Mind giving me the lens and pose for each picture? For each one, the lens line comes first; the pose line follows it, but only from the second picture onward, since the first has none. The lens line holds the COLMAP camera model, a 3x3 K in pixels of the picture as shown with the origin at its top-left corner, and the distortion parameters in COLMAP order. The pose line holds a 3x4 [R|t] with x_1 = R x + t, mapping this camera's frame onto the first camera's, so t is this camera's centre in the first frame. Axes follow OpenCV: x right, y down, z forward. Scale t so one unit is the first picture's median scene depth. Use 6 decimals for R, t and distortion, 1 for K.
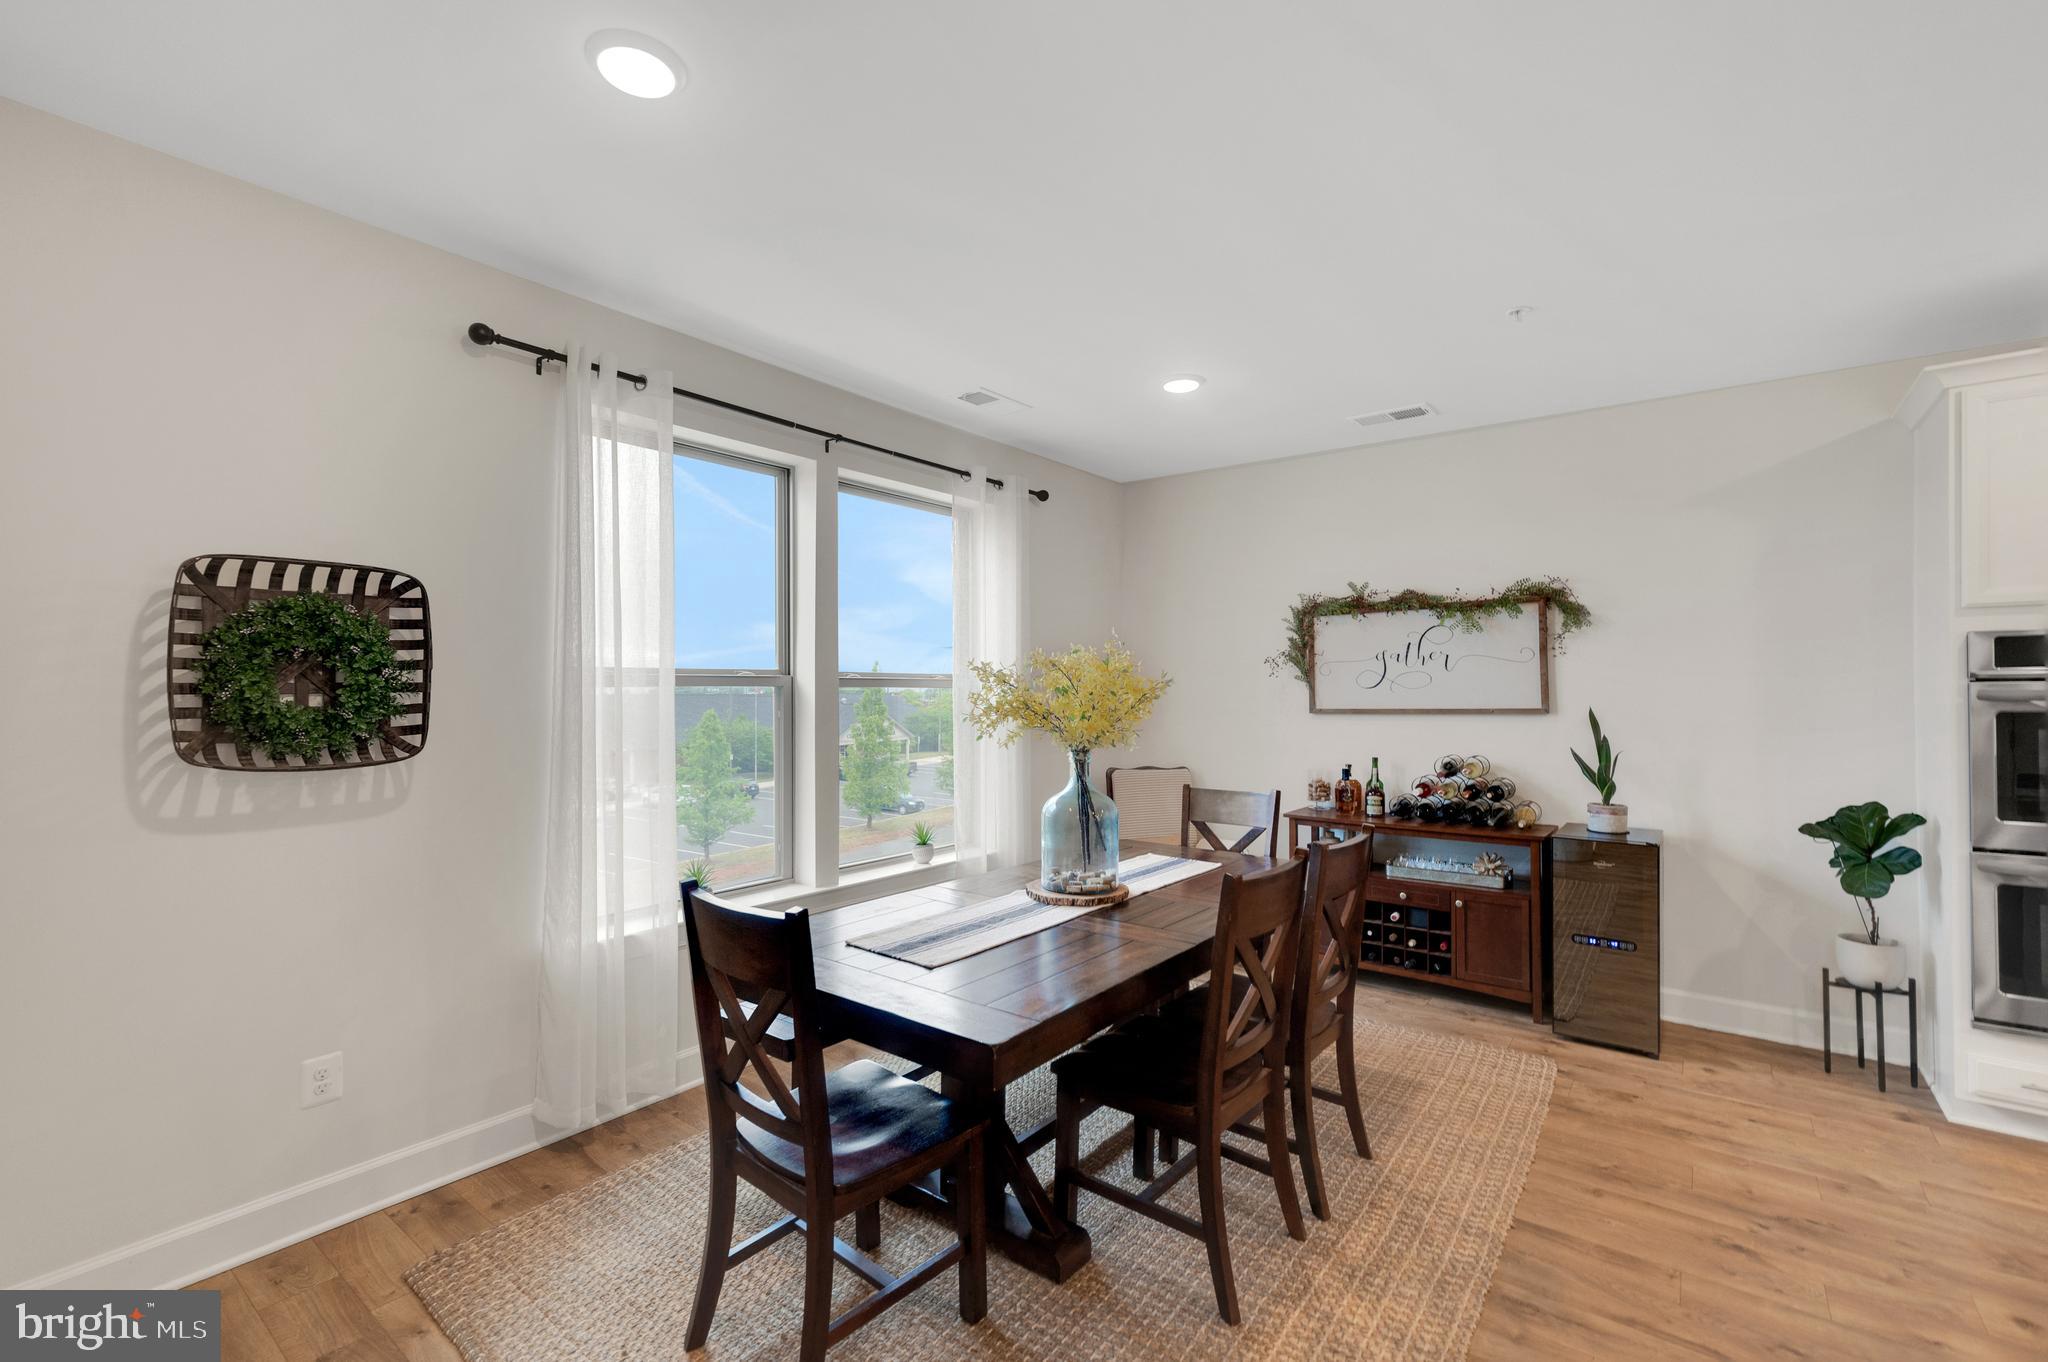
lens RADIAL K [[893.1, 0, 1042.6], [0, 893.1, 666.5], [0, 0, 1]] dist [0.001489, 0.001043]
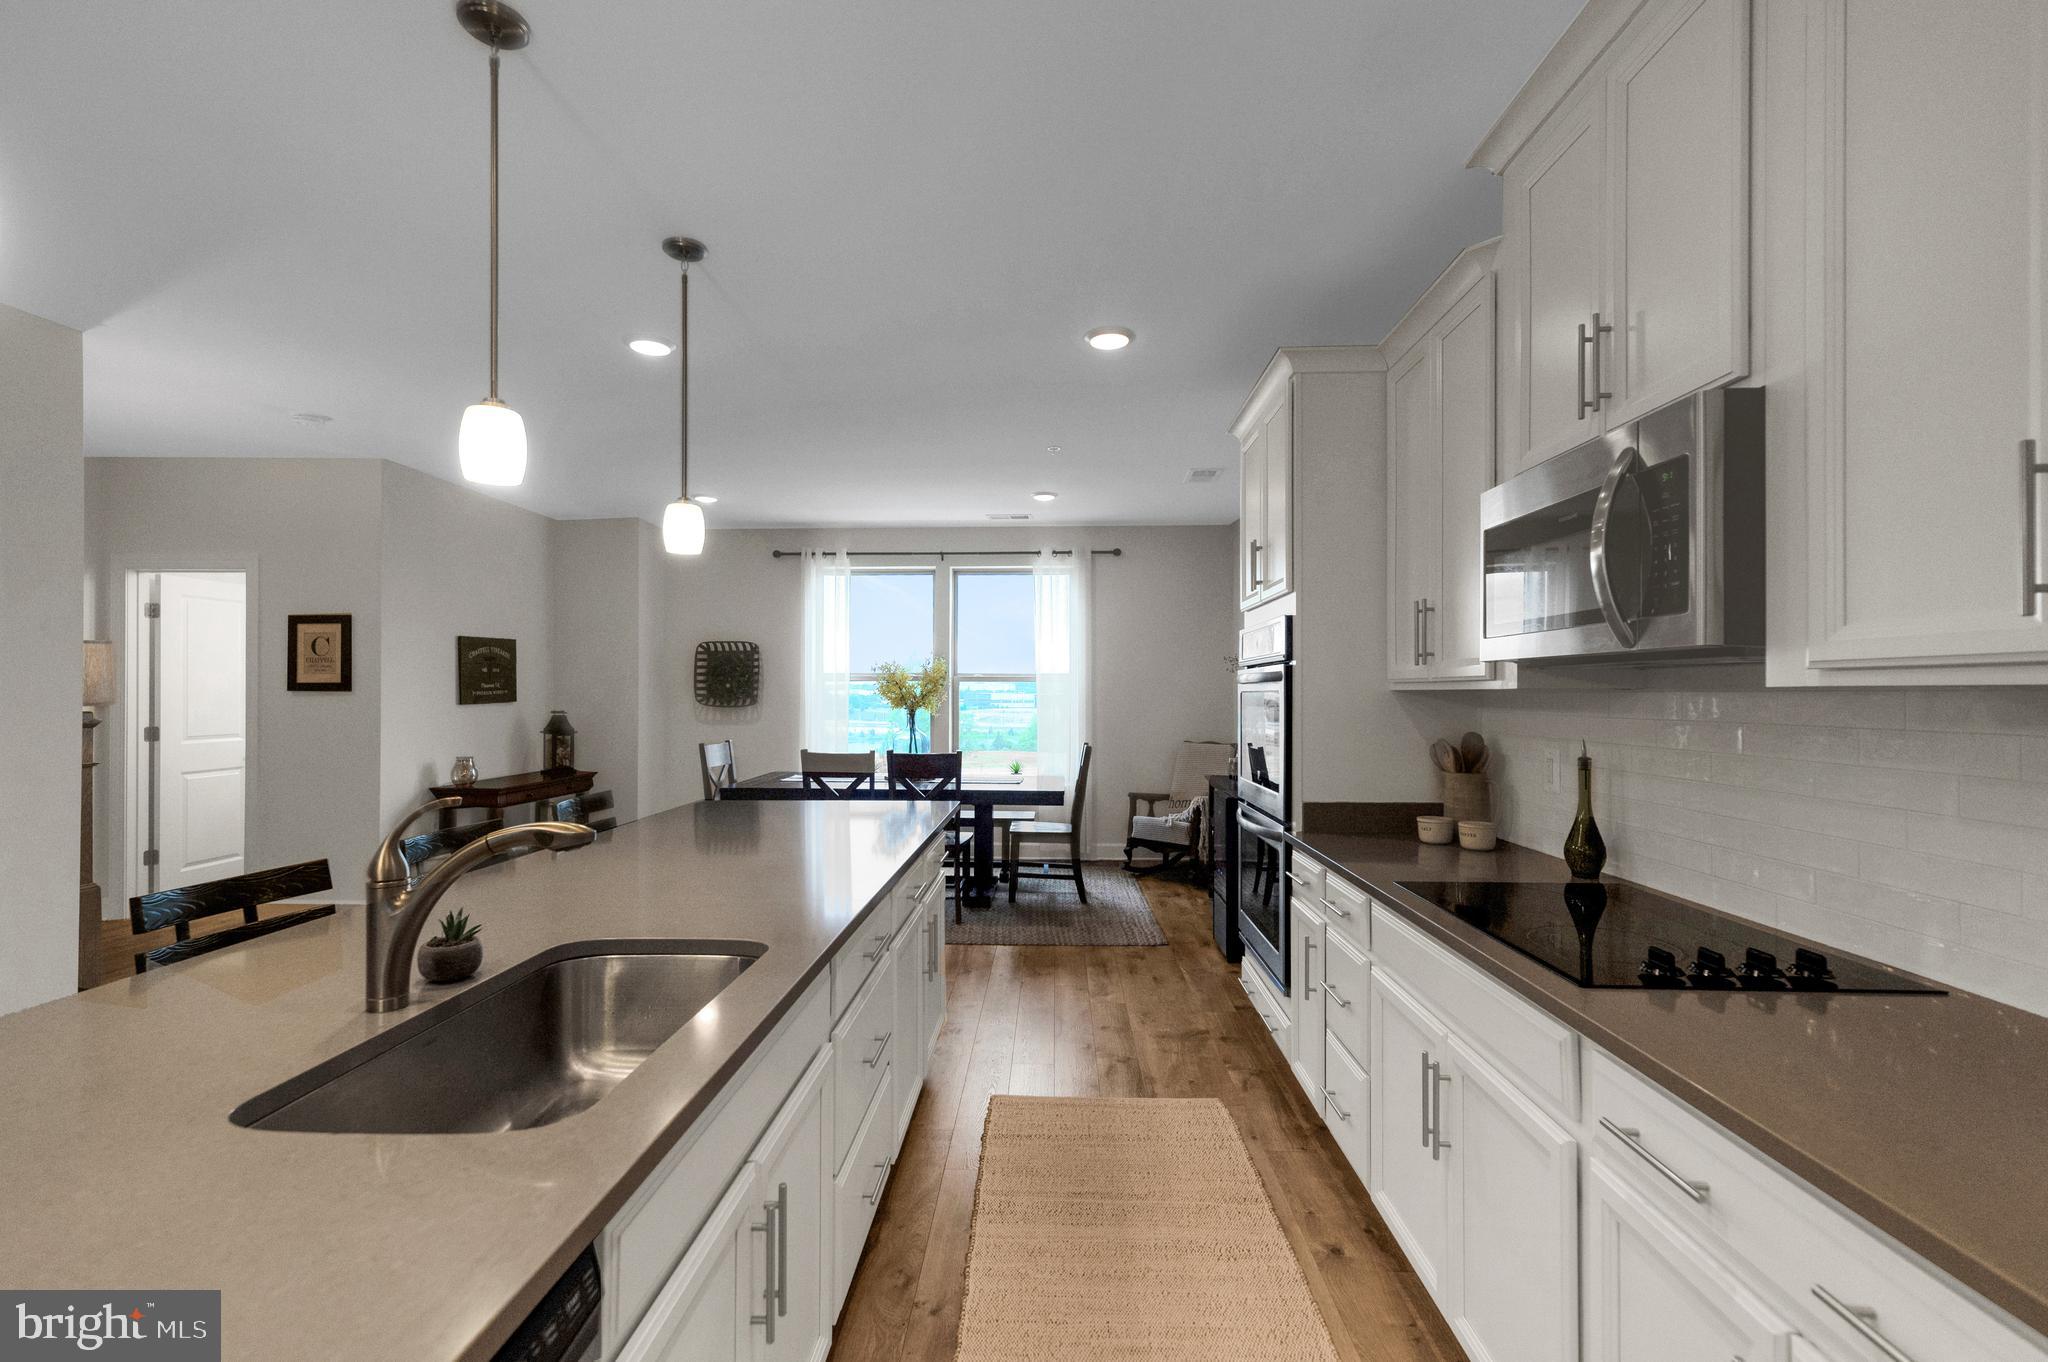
lens RADIAL K [[921.2, 0, 985.4], [0, 921.2, 682.0], [0, 0, 1]] dist [0.010065, -0.001480]
pose [[0.551787, -0.006087, -0.833963, 1.814010], [0.018403, 0.999819, 0.004879, 0.020575], [0.833782, -0.018040, 0.551799, -0.030147]]
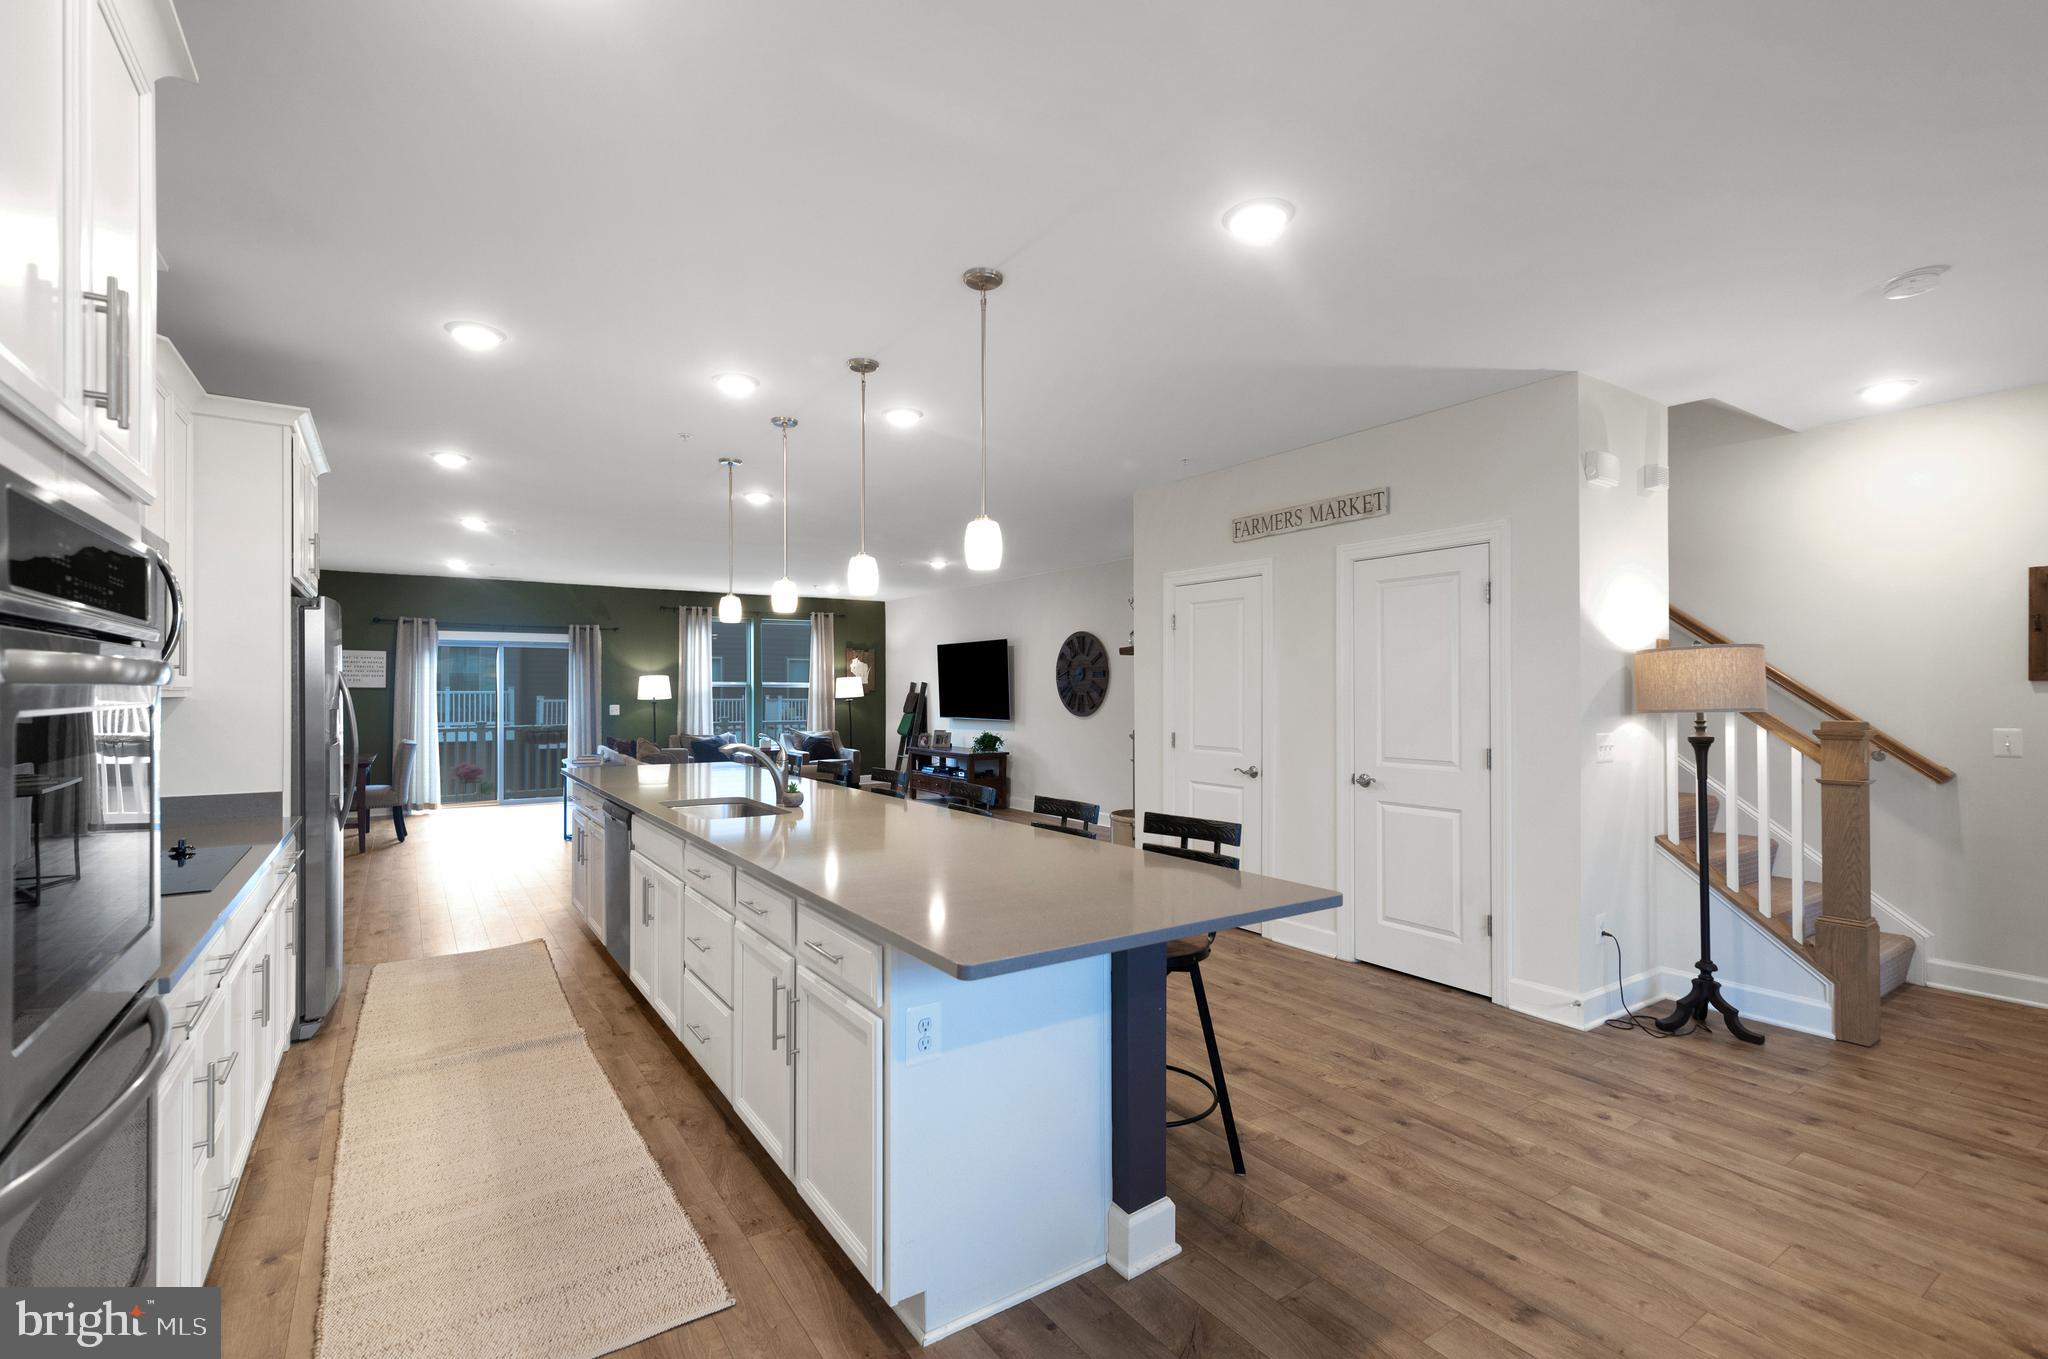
lens RADIAL K [[921.2, 0, 1017.1], [0, 921.2, 696.3], [0, 0, 1]] dist [0.010065, -0.001480]
pose [[-0.947014, 0.002425, 0.321183, 0.575459], [-0.003734, 0.999821, -0.018559, 0.041289], [-0.321171, -0.018775, -0.946835, 1.092107]]
